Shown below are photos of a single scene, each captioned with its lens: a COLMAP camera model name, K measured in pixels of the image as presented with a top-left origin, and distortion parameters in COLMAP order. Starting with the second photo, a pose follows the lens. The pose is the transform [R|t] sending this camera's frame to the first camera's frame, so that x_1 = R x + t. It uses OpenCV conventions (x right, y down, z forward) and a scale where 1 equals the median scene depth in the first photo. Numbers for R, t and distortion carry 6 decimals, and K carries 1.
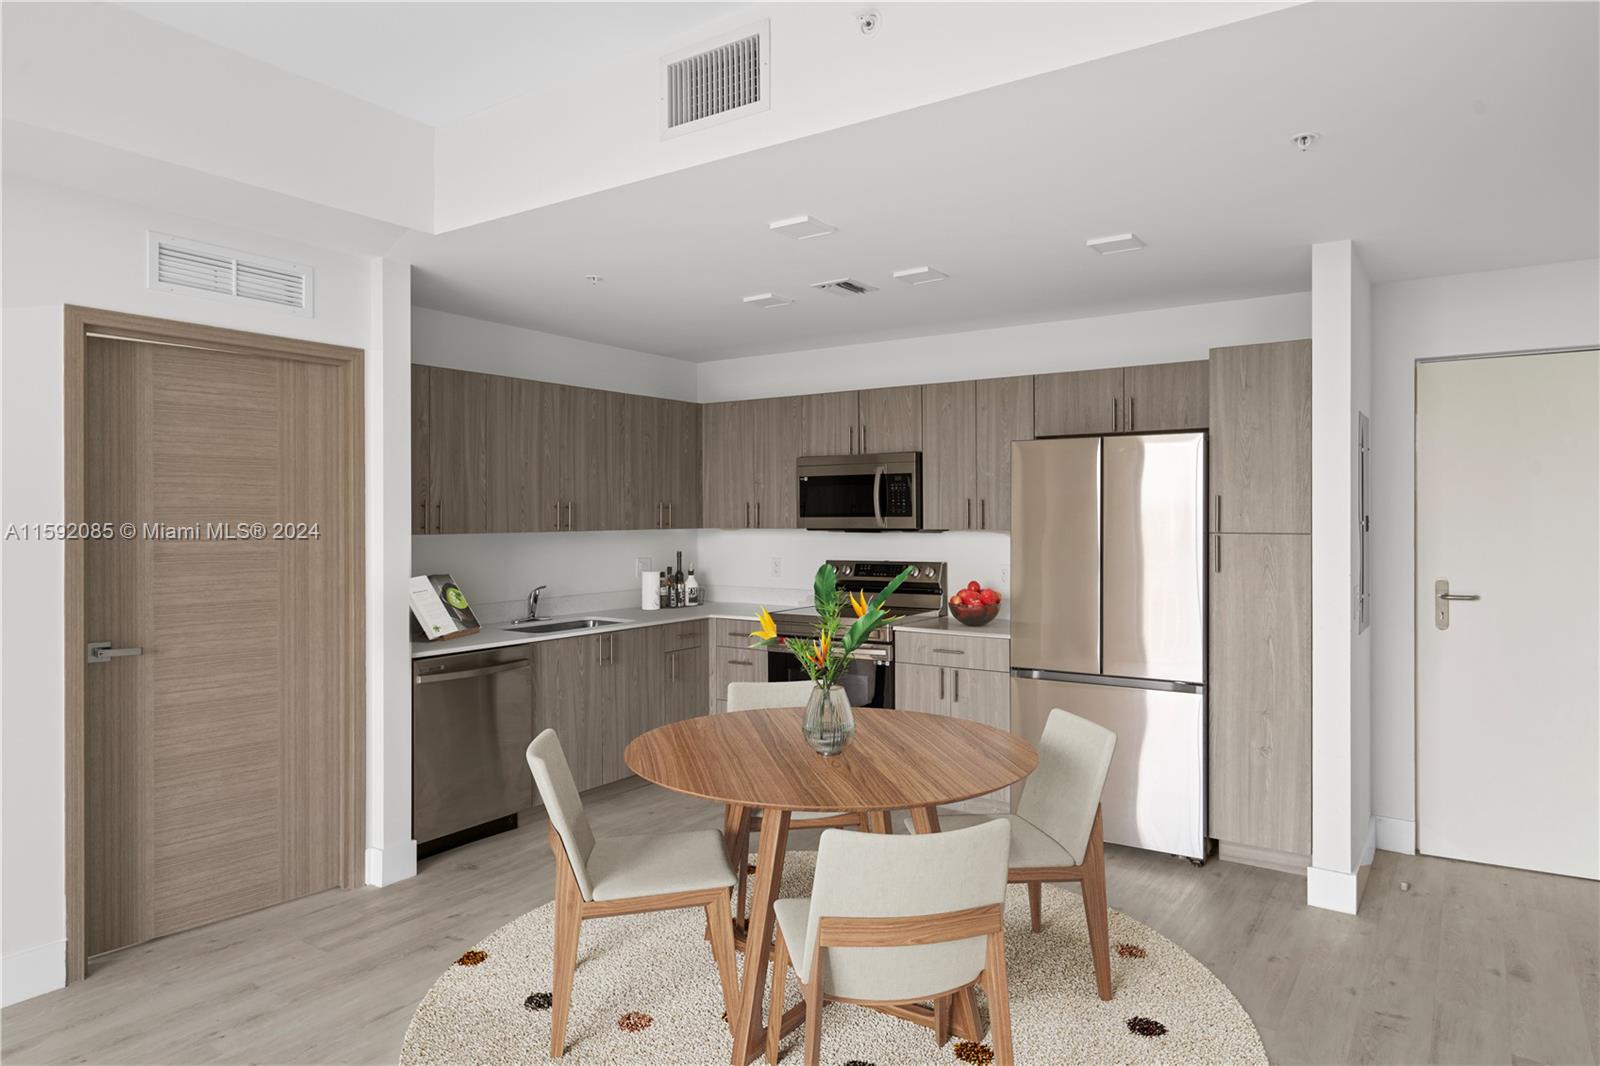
lens RADIAL K [[1000.8, 0, 802.8], [0, 1000.8, 528.1], [0, 0, 1]] dist [-0.002475, -0.000332]
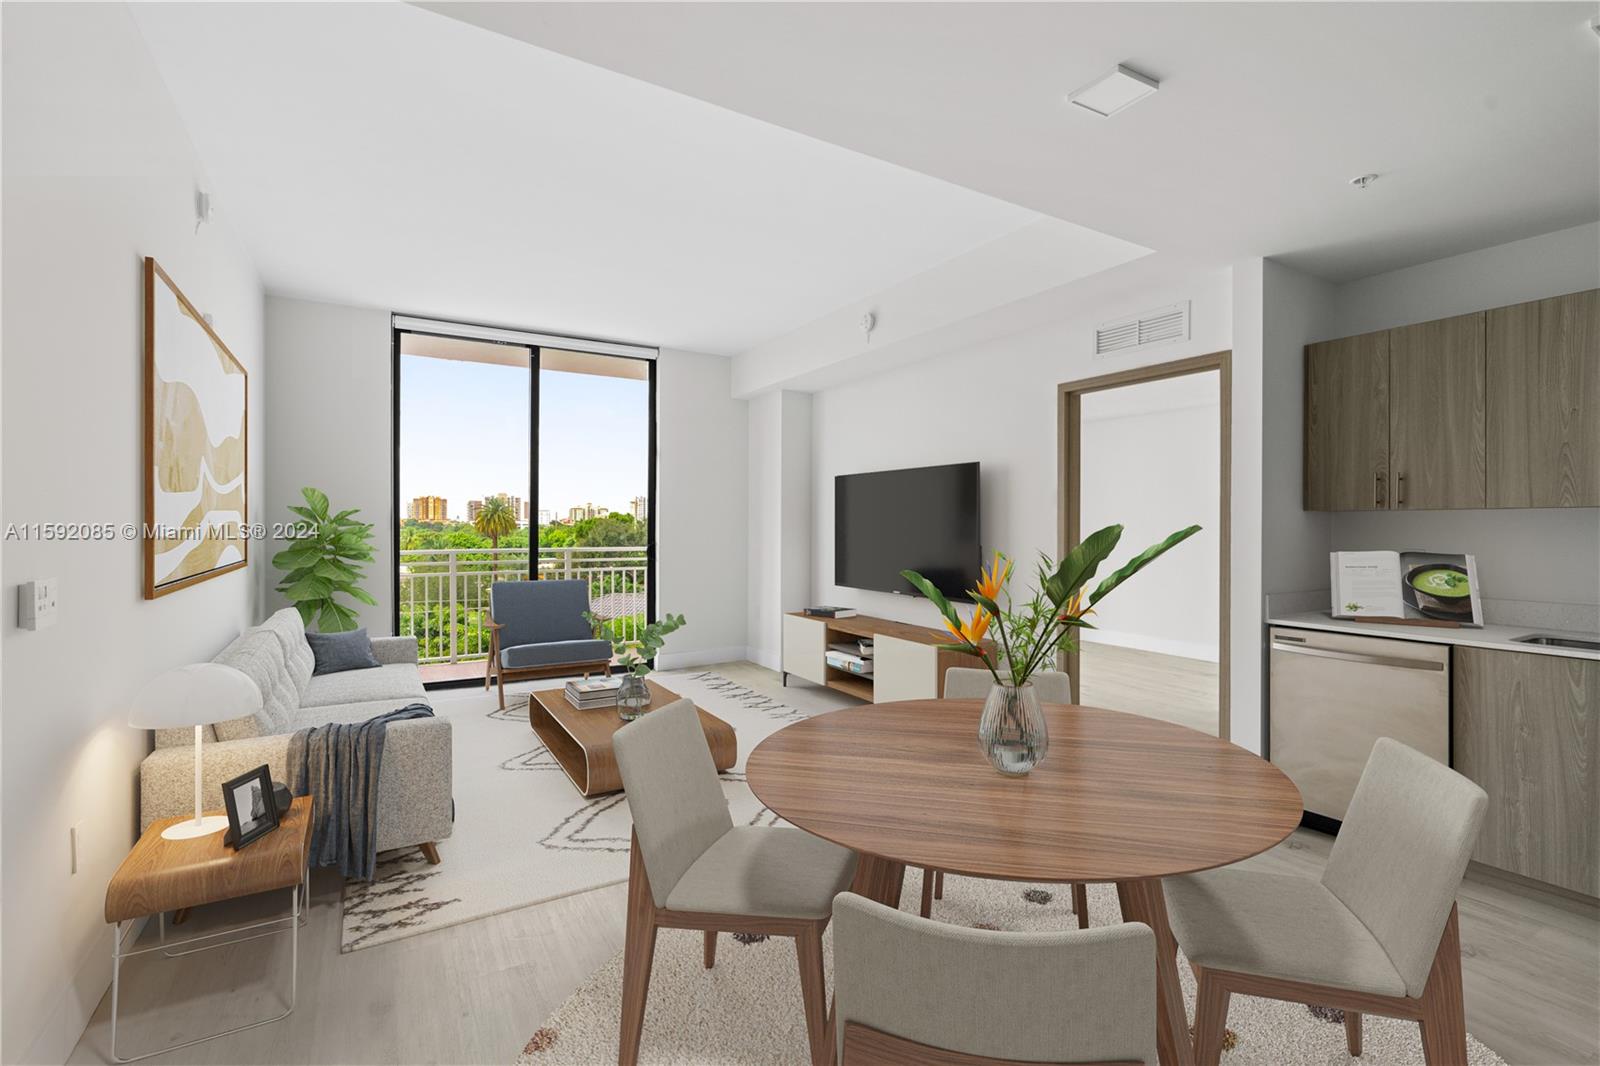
lens RADIAL K [[746.1, 0, 790.0], [0, 746.1, 524.9], [0, 0, 1]] dist [-0.002219, -0.000330]
pose [[-0.448413, -0.006296, -0.893804, 0.505747], [-0.013479, 0.999909, -0.000281, 0.027923], [0.893725, 0.011922, -0.448457, 0.818475]]
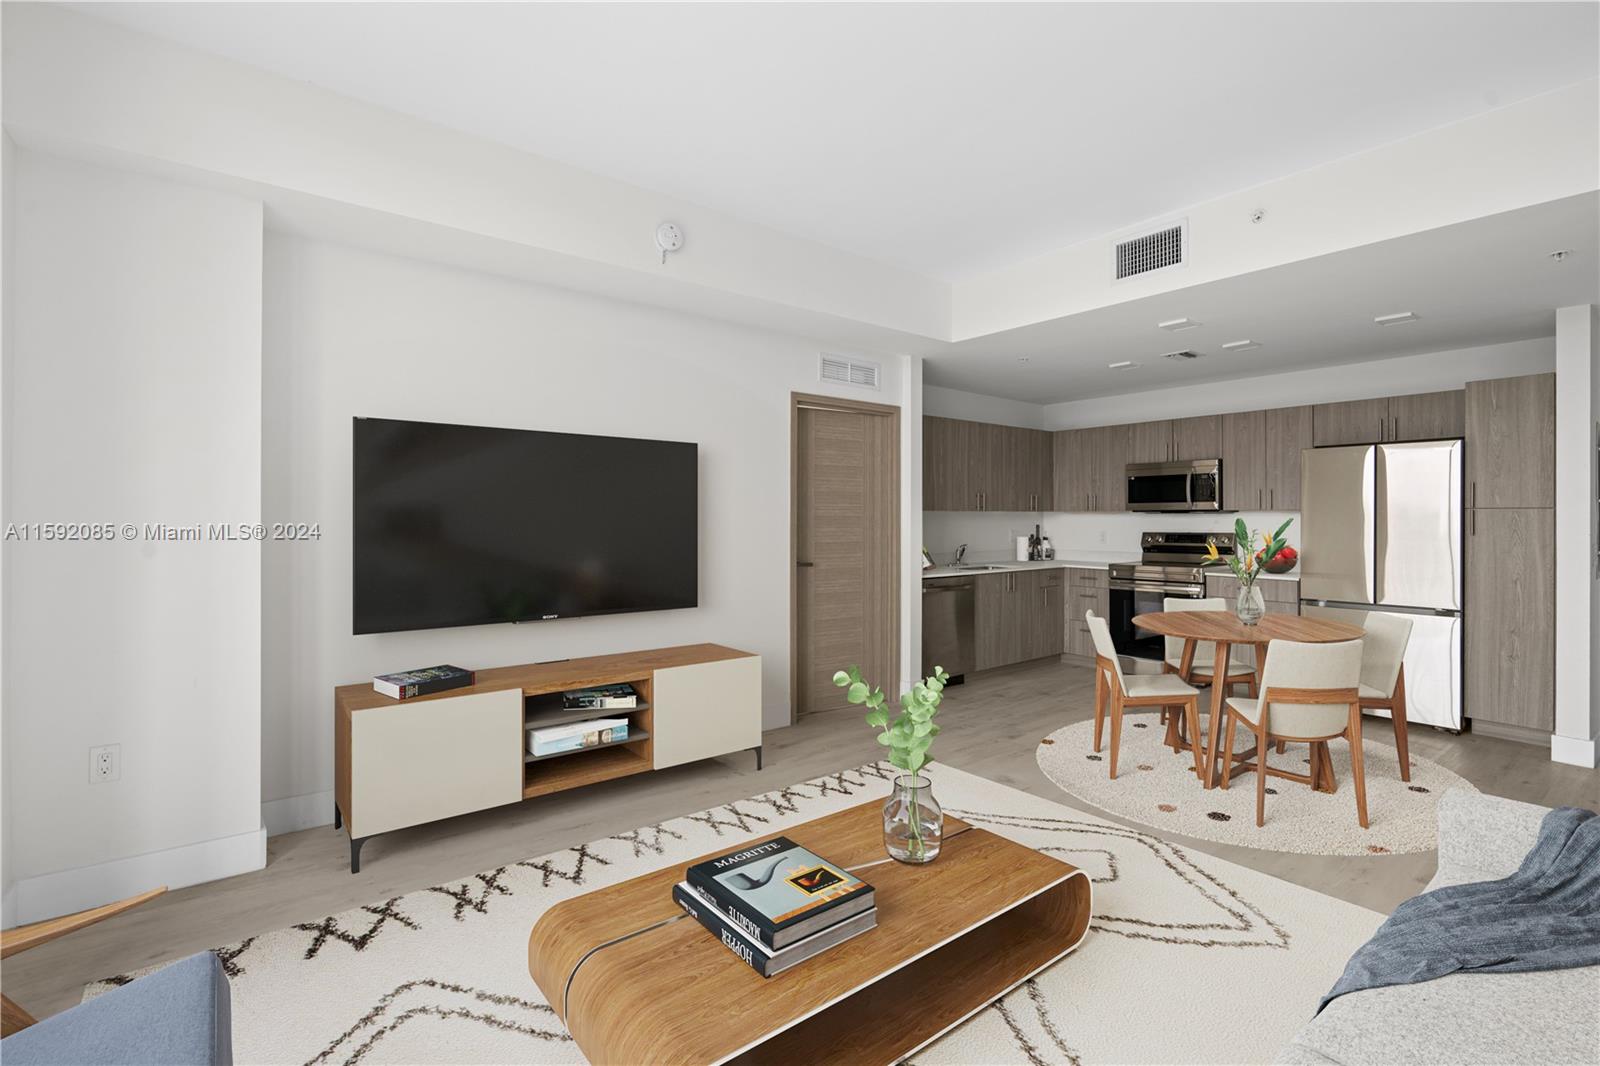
lens RADIAL K [[746.1, 0, 790.0], [0, 746.1, 524.9], [0, 0, 1]] dist [-0.002219, -0.000330]
pose [[0.954344, 0.005769, -0.298653, -0.197142], [-0.006433, 0.999979, -0.001242, 0.034081], [0.298640, 0.003106, 0.954361, -0.312245]]
